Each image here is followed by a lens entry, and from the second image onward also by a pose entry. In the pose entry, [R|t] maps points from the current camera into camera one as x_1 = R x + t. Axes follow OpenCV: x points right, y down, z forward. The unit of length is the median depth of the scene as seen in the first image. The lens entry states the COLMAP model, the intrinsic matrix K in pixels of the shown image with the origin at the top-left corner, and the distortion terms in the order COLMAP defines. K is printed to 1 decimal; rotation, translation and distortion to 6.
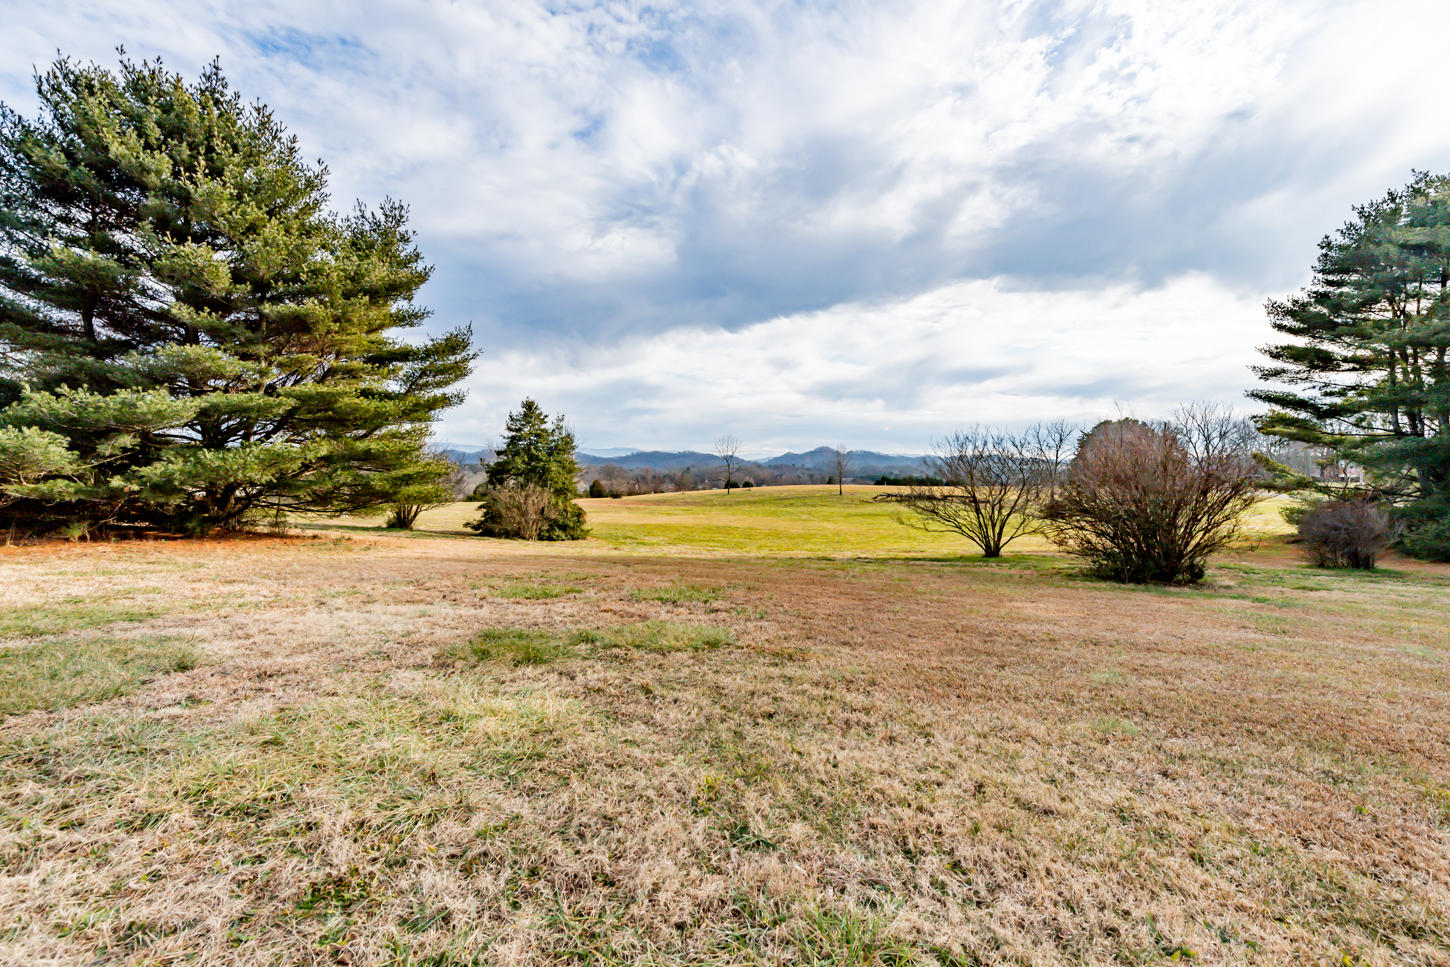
lens RADIAL K [[576.8, 0, 728.3], [0, 576.8, 455.0], [0, 0, 1]] dist [0.001003, 0.000227]
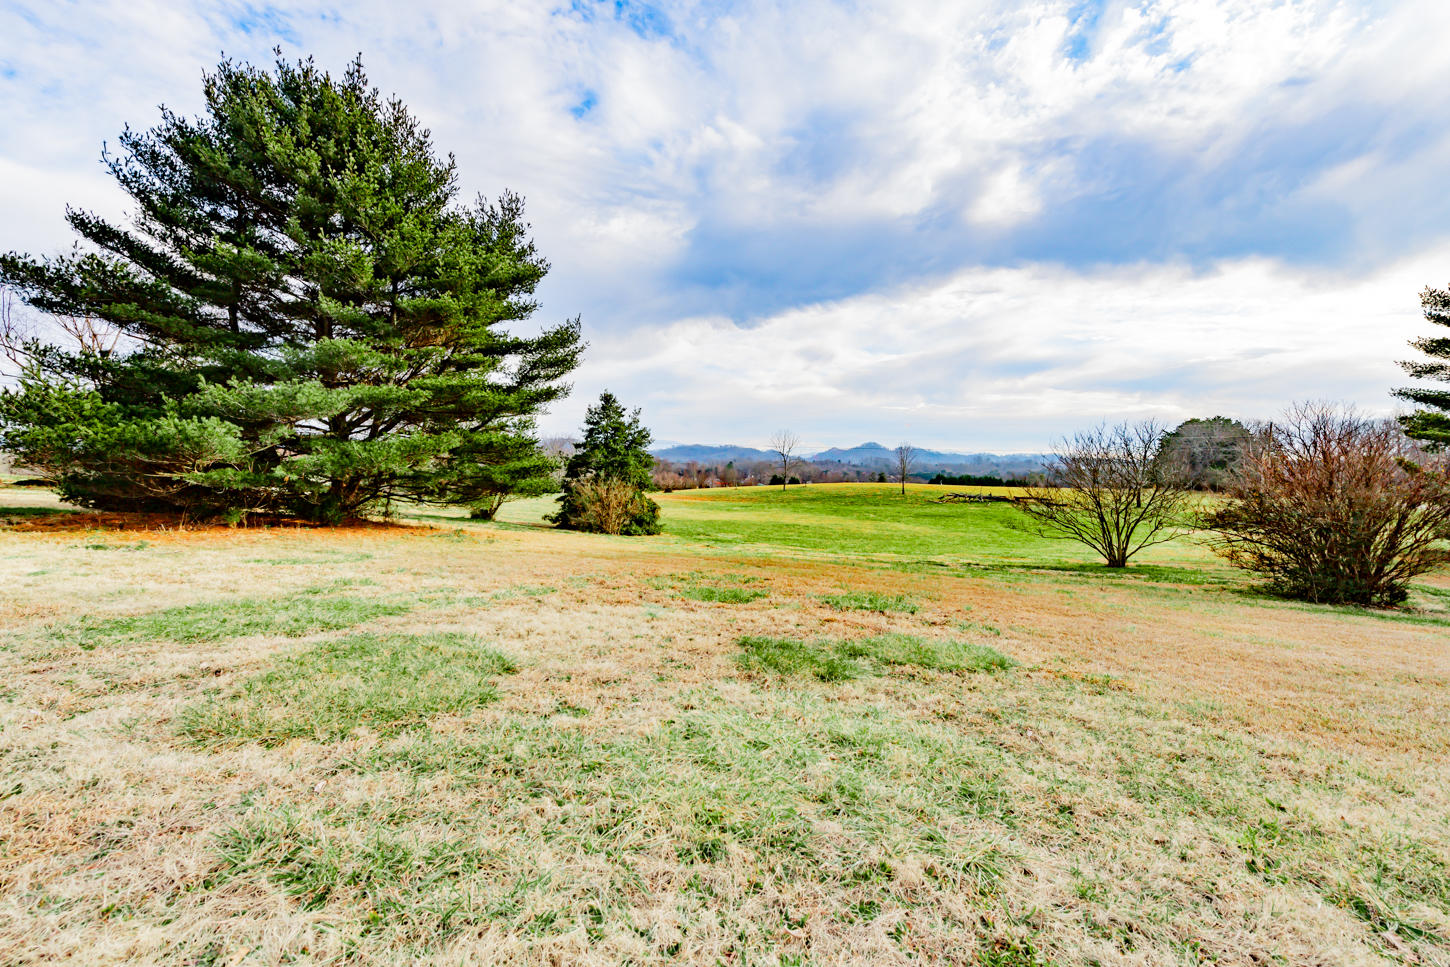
lens RADIAL K [[589.8, 0, 718.6], [0, 589.8, 453.2], [0, 0, 1]] dist [0.002079, -0.000056]
pose [[0.997078, 0.016054, -0.074682, -0.135037], [-0.015520, 0.999850, 0.007719, -0.004084], [0.074794, -0.006538, 0.997178, 0.005487]]
